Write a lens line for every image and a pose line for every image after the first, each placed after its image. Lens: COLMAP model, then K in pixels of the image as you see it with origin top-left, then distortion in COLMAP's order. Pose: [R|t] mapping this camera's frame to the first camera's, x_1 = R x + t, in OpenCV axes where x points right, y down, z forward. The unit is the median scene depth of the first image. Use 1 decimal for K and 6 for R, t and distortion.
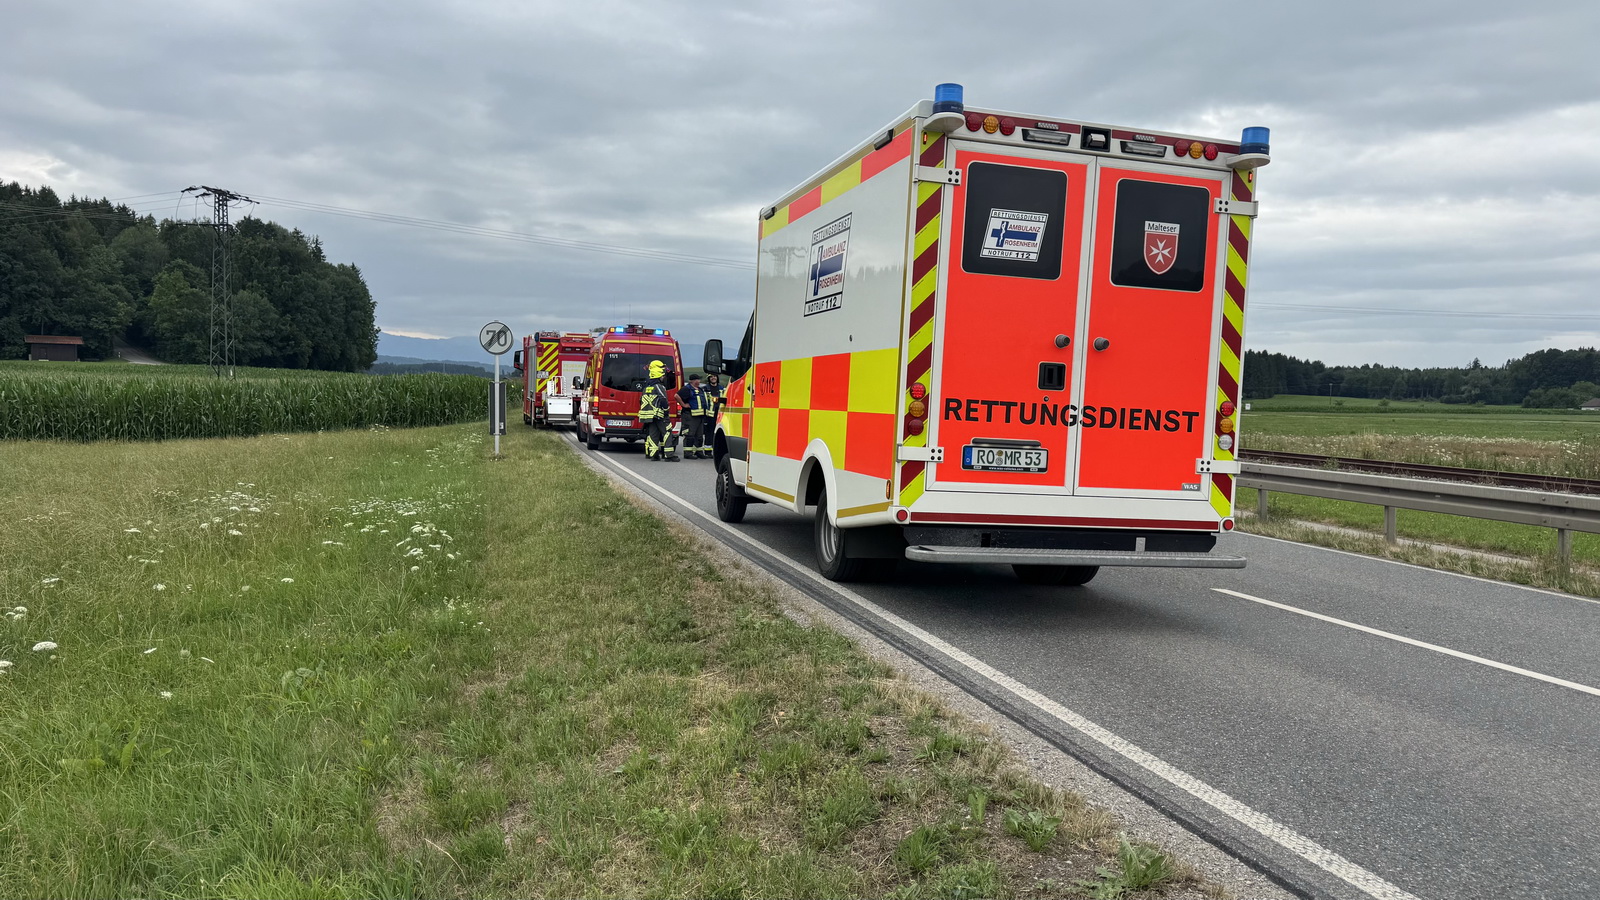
lens RADIAL K [[1133.3, 0, 804.0], [0, 1133.3, 448.1], [0, 0, 1]] dist [0.104862, -0.139815]
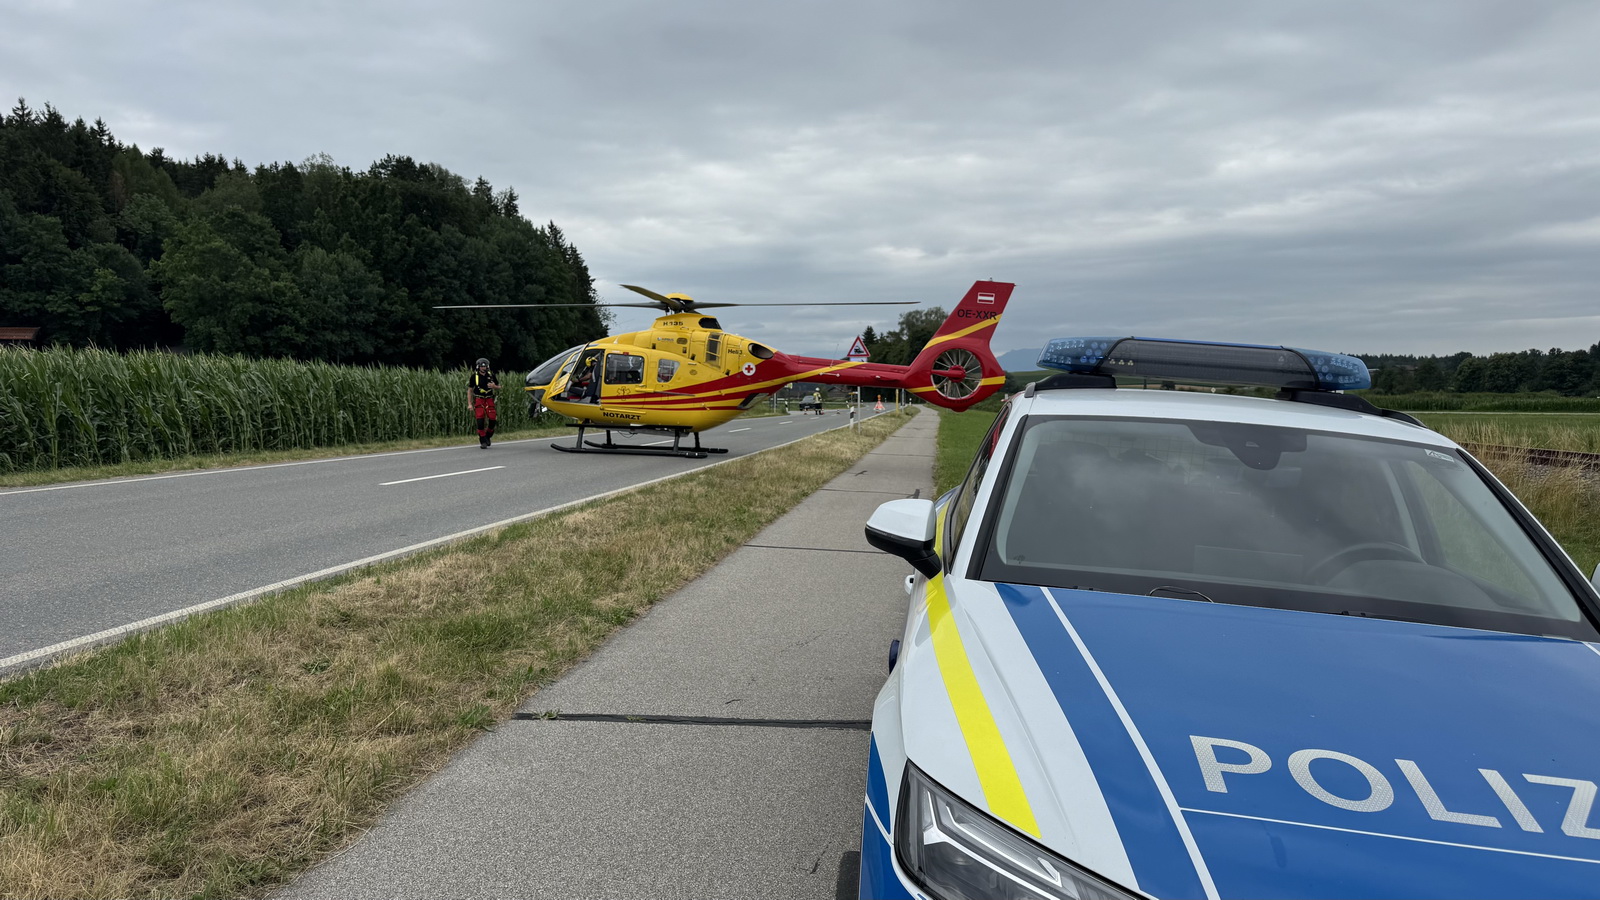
lens RADIAL K [[1133.3, 0, 804.0], [0, 1133.3, 448.1], [0, 0, 1]] dist [0.104862, -0.139815]
pose [[0.952369, -0.011752, -0.304721, -0.049410], [0.009159, 0.999909, -0.009935, -0.020197], [0.304810, 0.006671, 0.952390, 0.478992]]
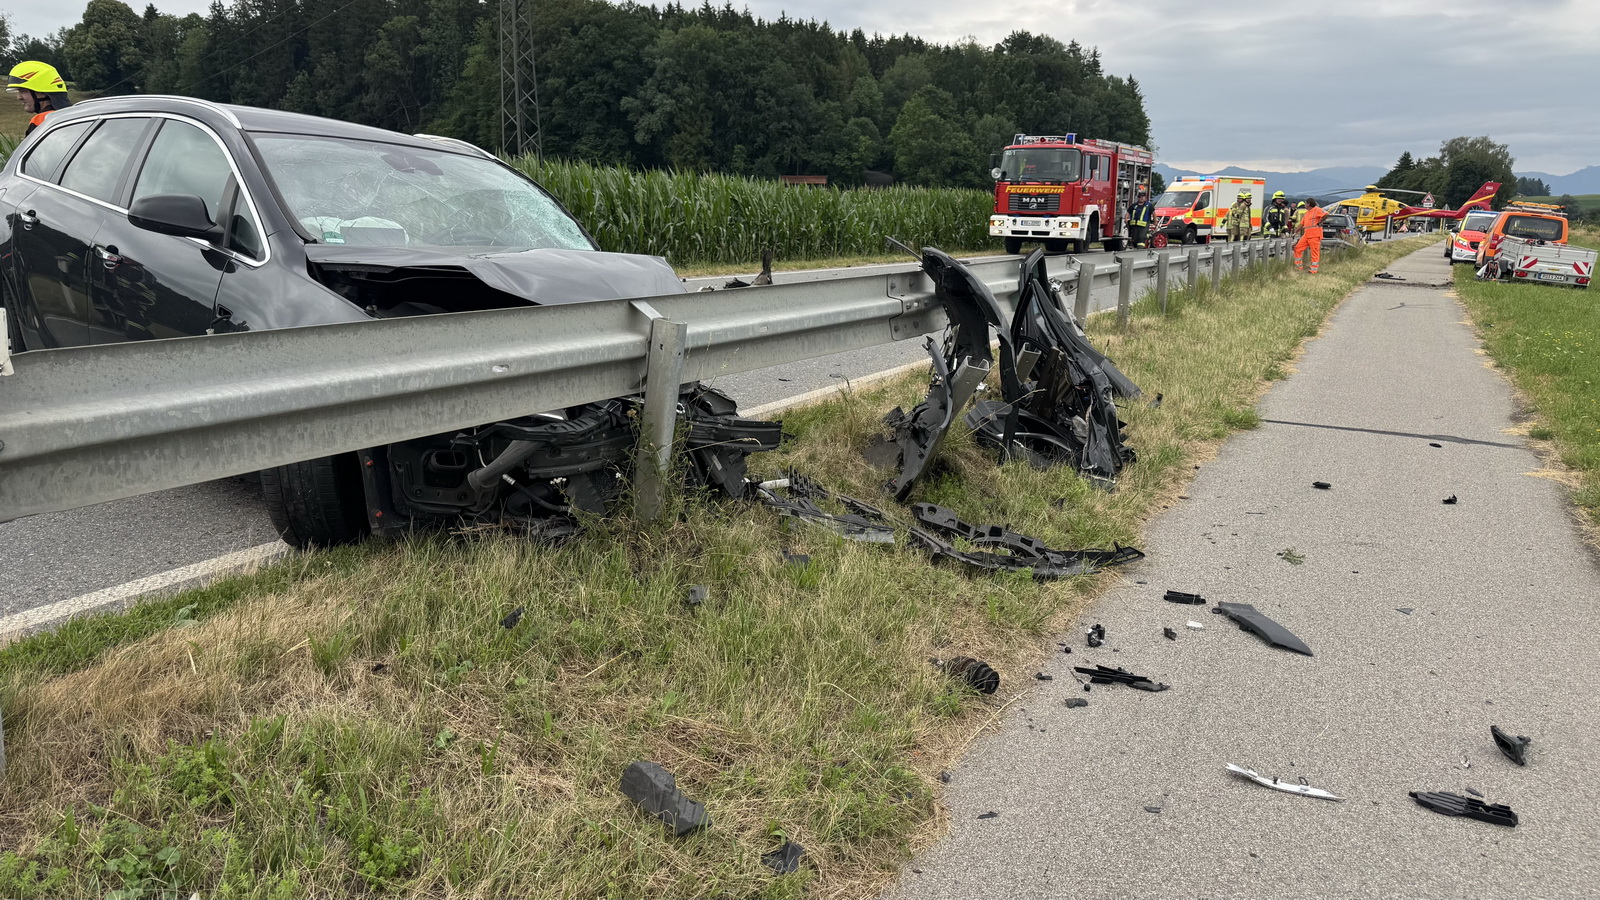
lens RADIAL K [[1133.3, 0, 804.0], [0, 1133.3, 448.1], [0, 0, 1]] dist [0.104862, -0.139815]
pose [[0.761505, 0.111021, -0.638580, -0.004153], [-0.022412, 0.989142, 0.145242, -0.007611], [0.647771, -0.096291, 0.755725, 0.214596]]
